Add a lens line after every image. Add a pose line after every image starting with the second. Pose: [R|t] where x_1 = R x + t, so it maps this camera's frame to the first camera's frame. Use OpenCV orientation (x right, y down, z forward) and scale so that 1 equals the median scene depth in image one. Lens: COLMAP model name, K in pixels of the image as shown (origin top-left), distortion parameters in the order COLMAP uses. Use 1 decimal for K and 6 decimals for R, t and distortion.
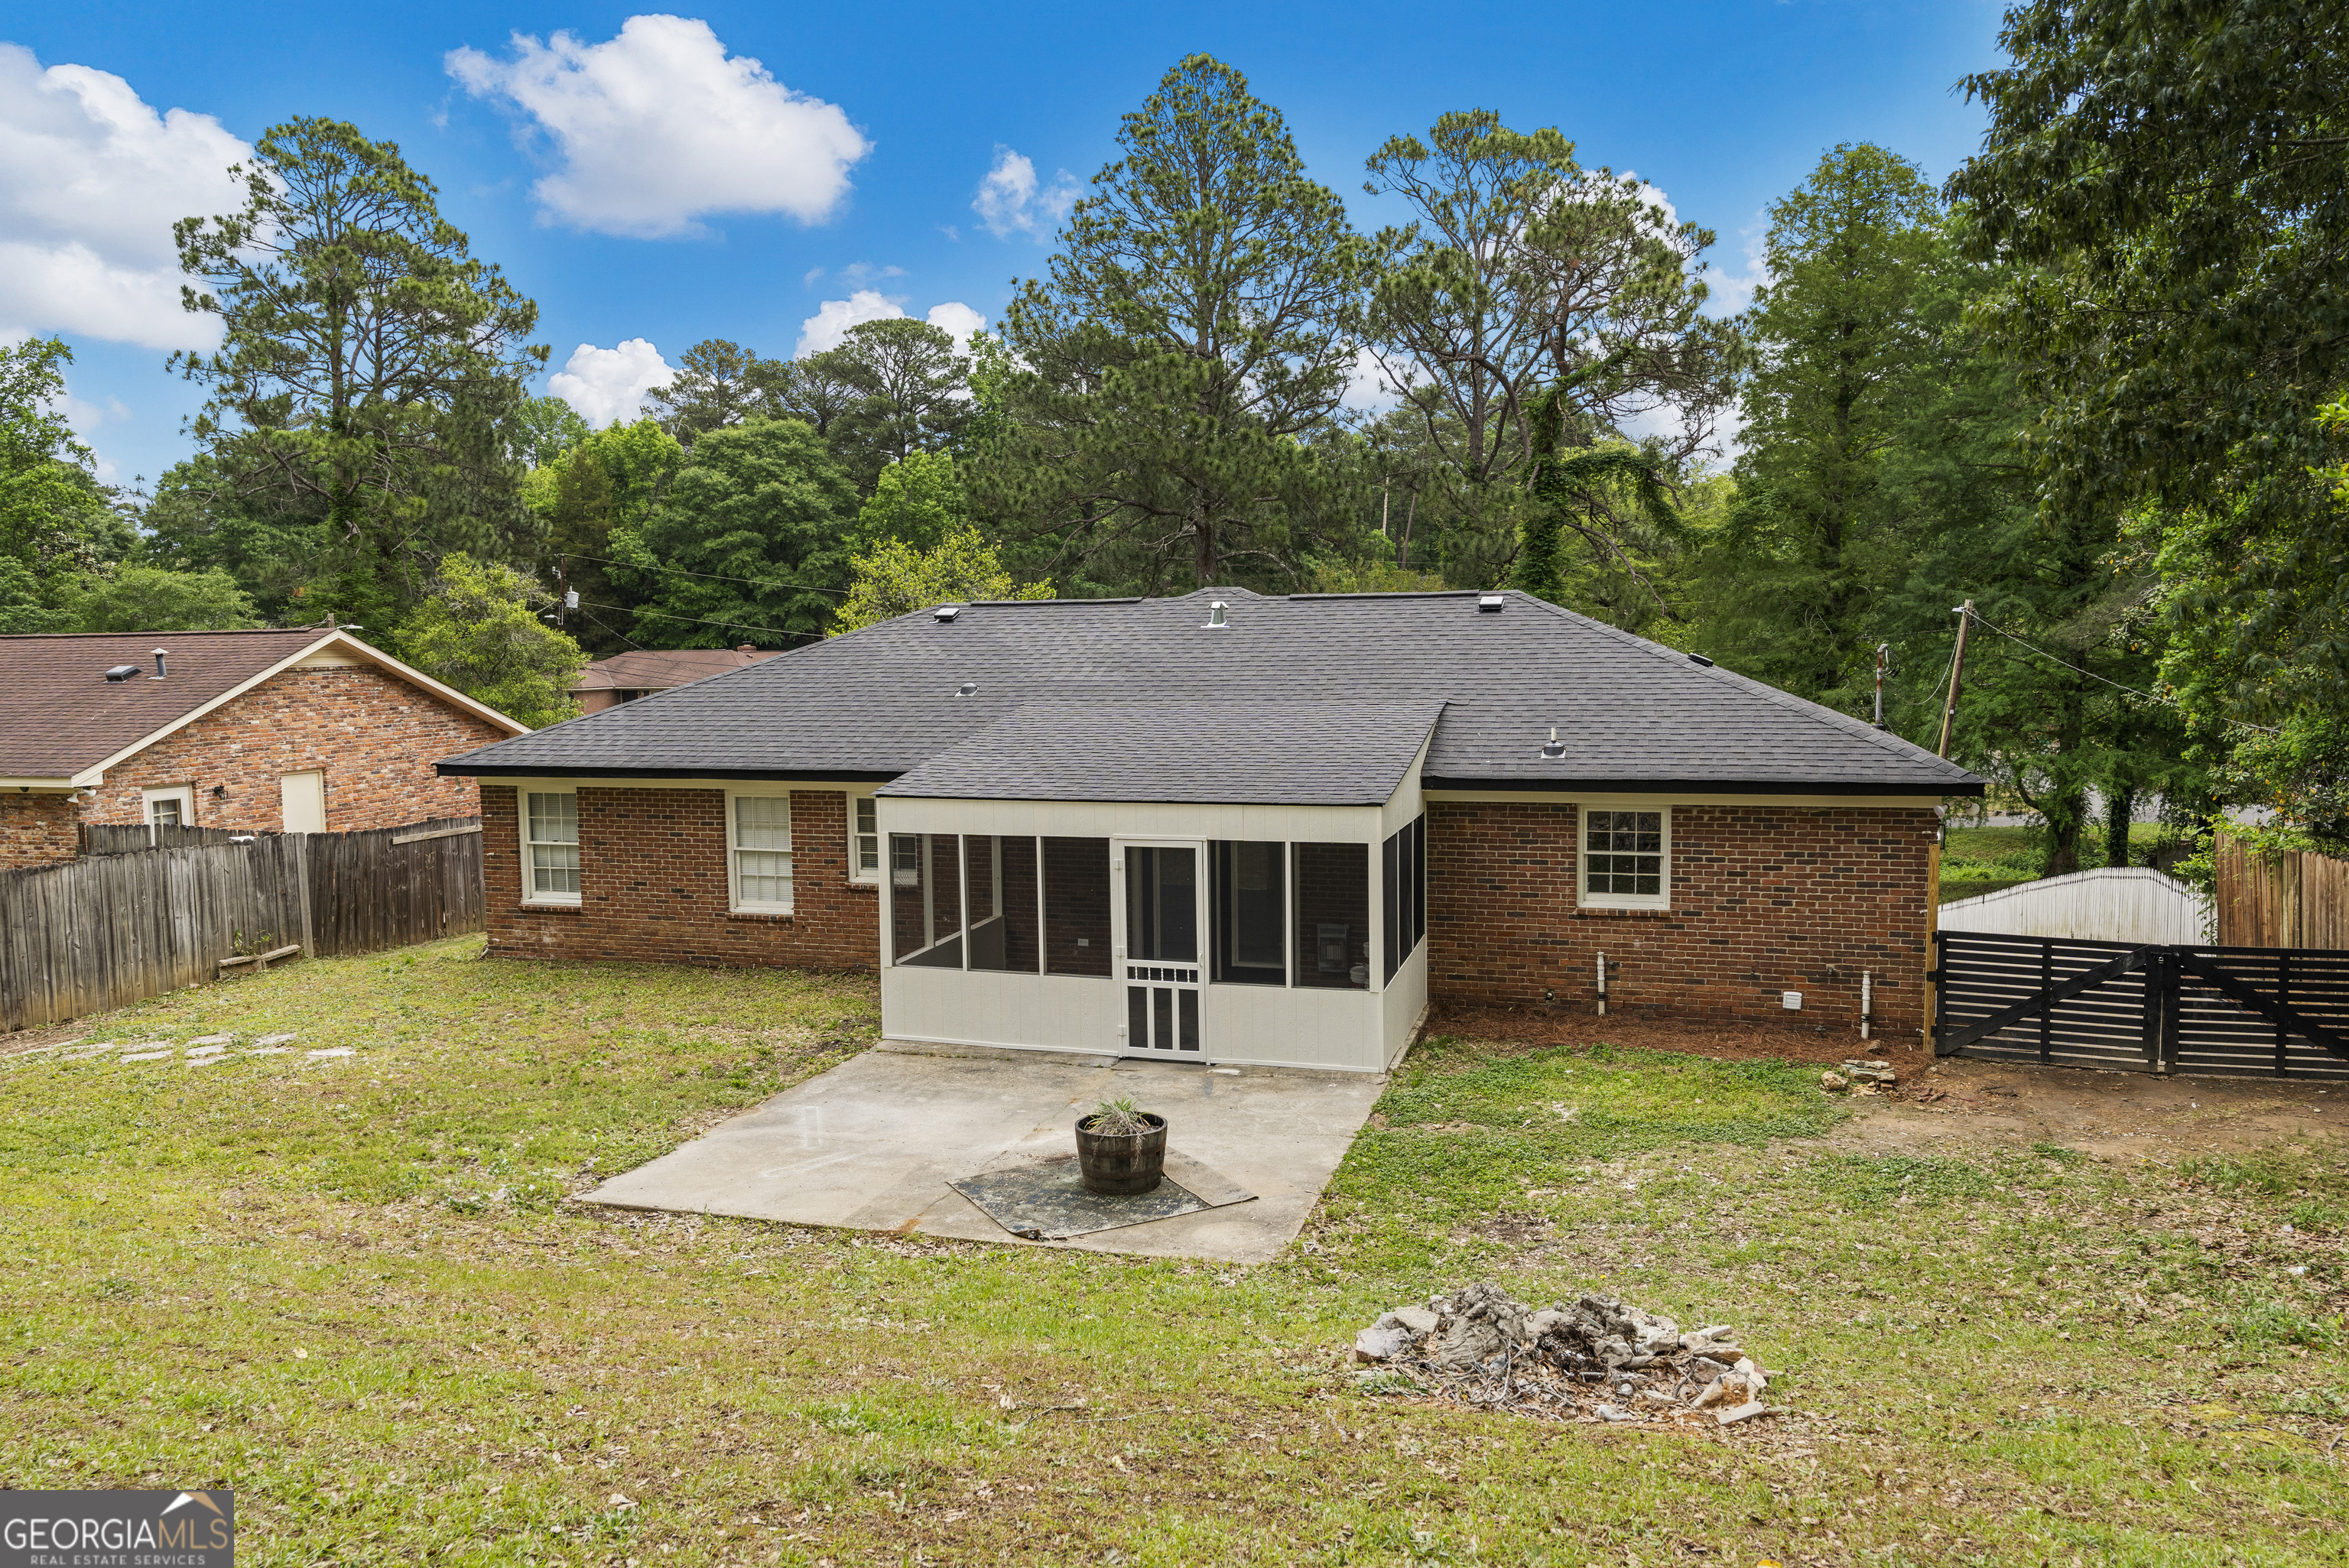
lens RADIAL K [[1684.3, 0, 1174.5], [0, 1684.3, 784.0], [0, 0, 1]] dist [-0.002373, 0.005366]
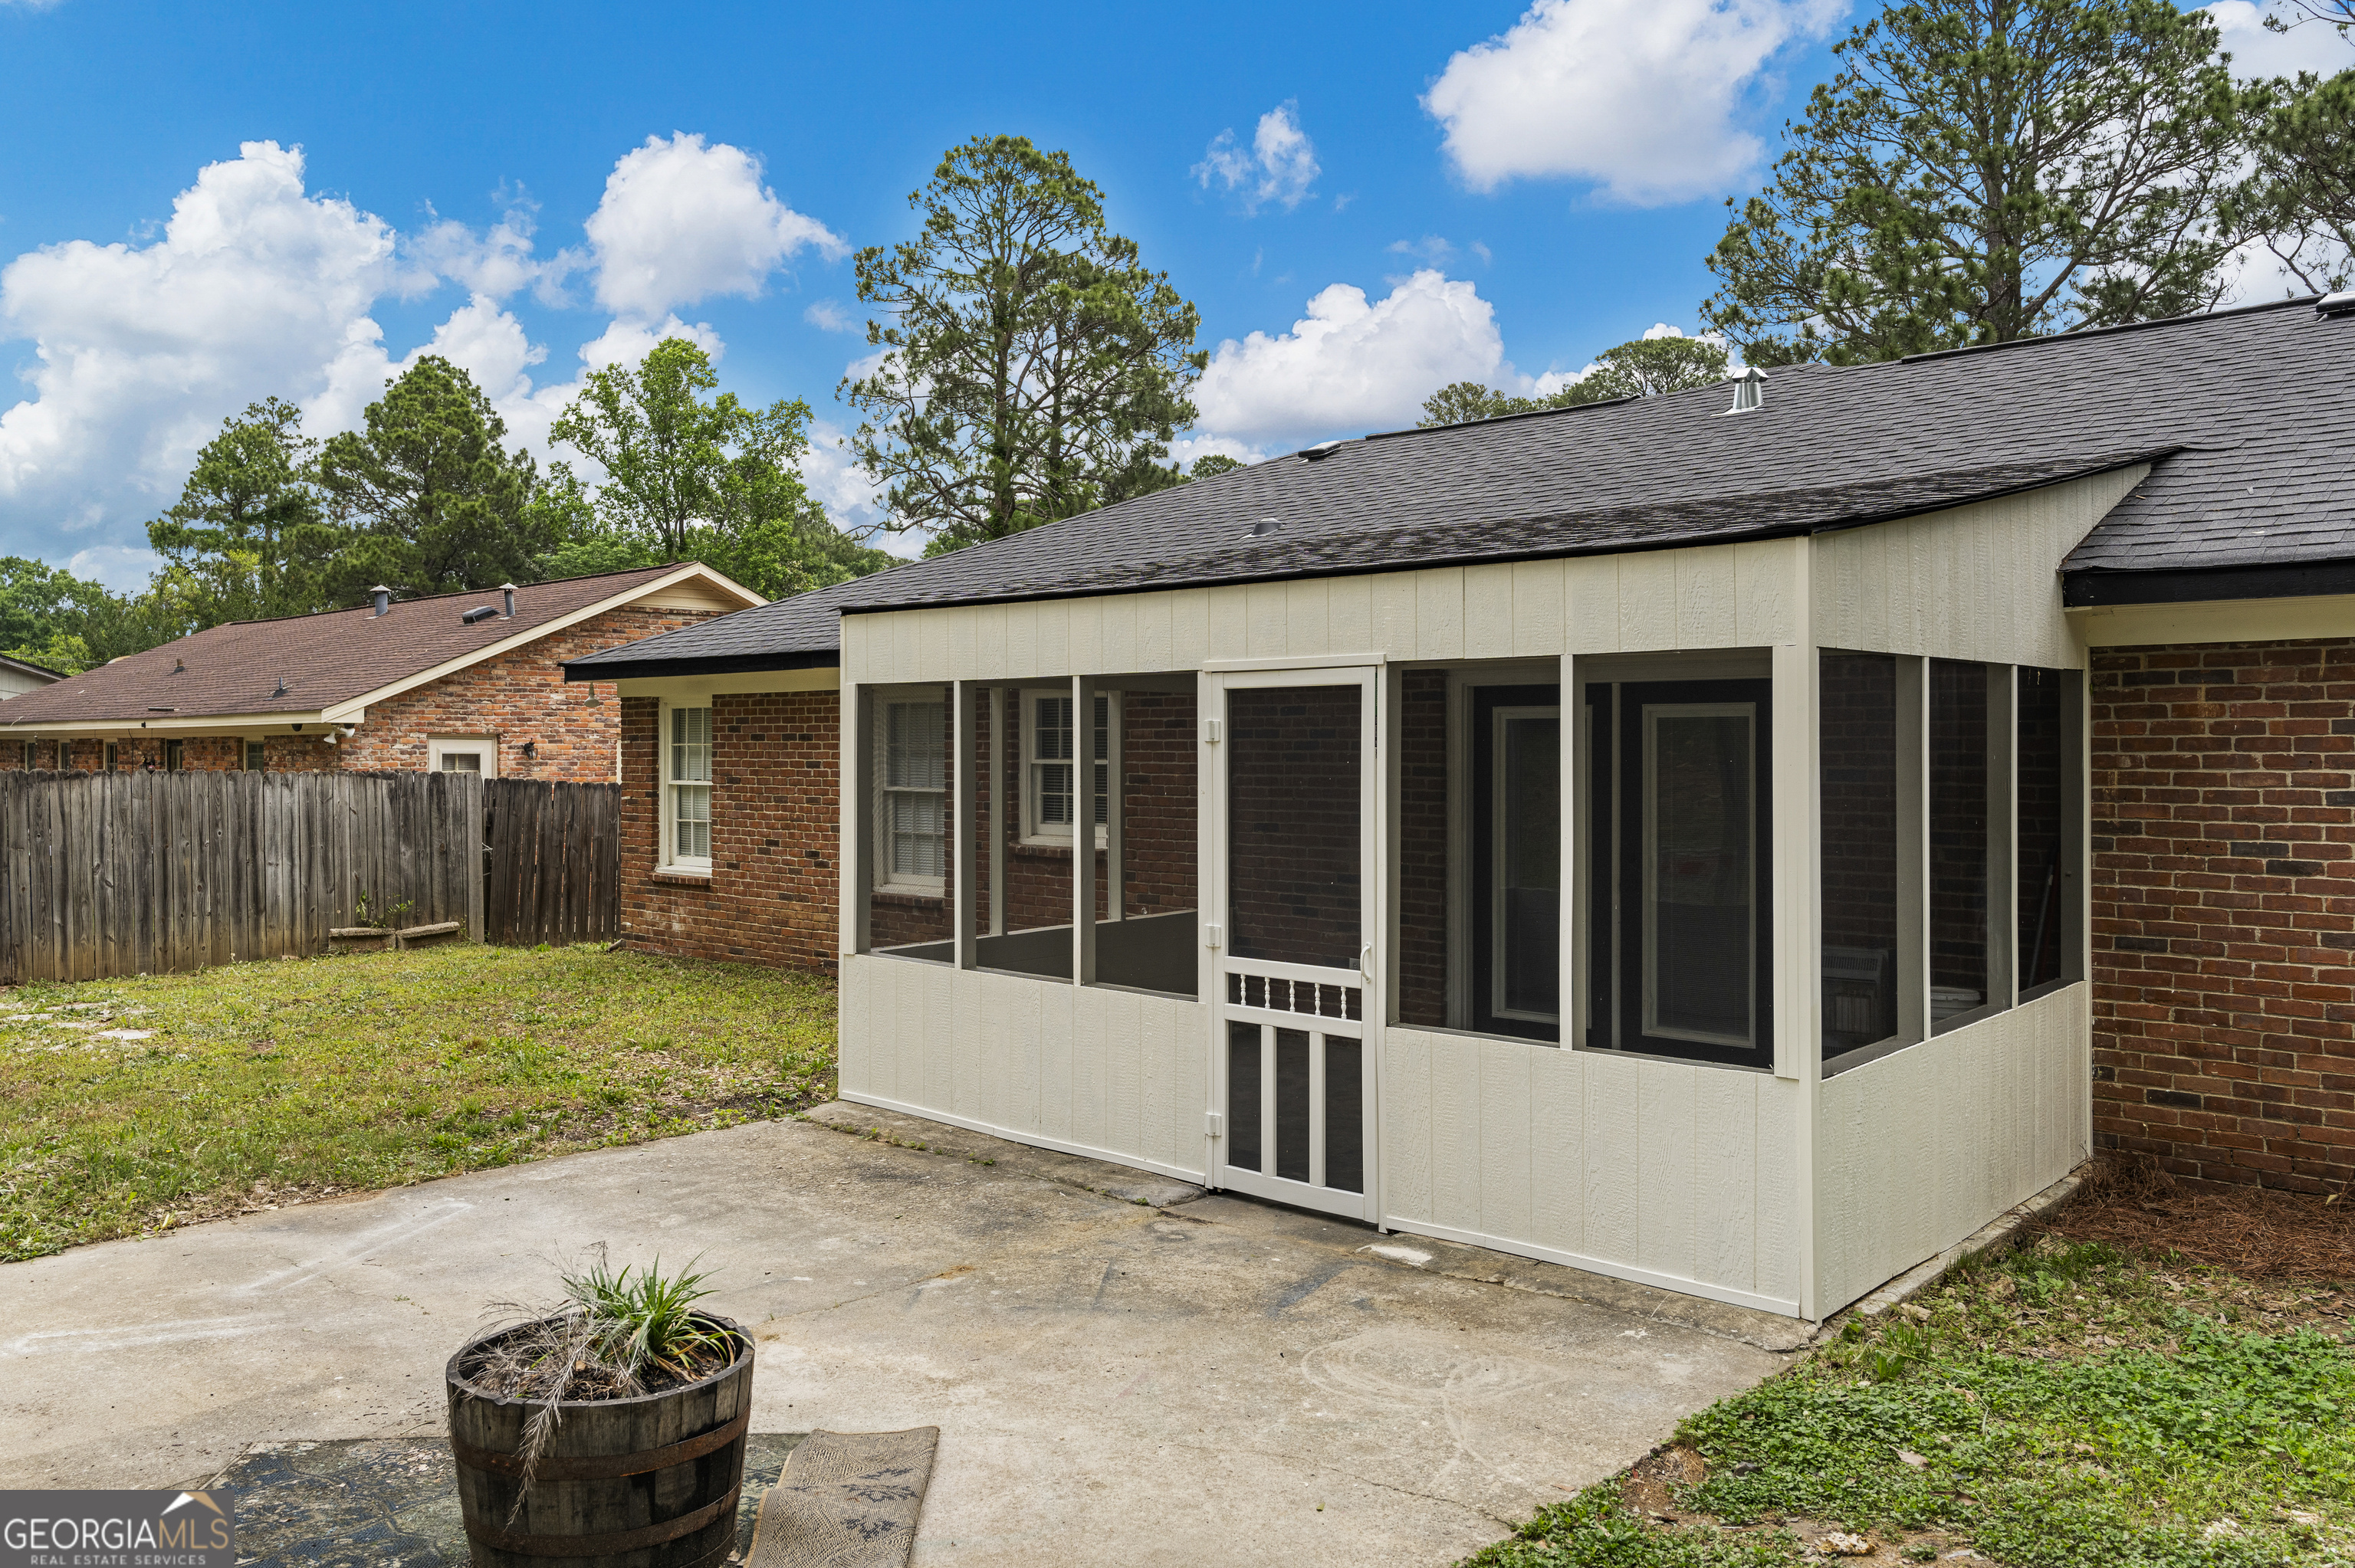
lens RADIAL K [[1809.8, 0, 1180.9], [0, 1809.8, 751.6], [0, 0, 1]] dist [0.002066, -0.000014]
pose [[0.897782, 0.014870, -0.440188, 0.125483], [-0.052479, 0.995922, -0.073390, 0.067204], [0.437302, 0.088989, 0.894901, 0.449902]]
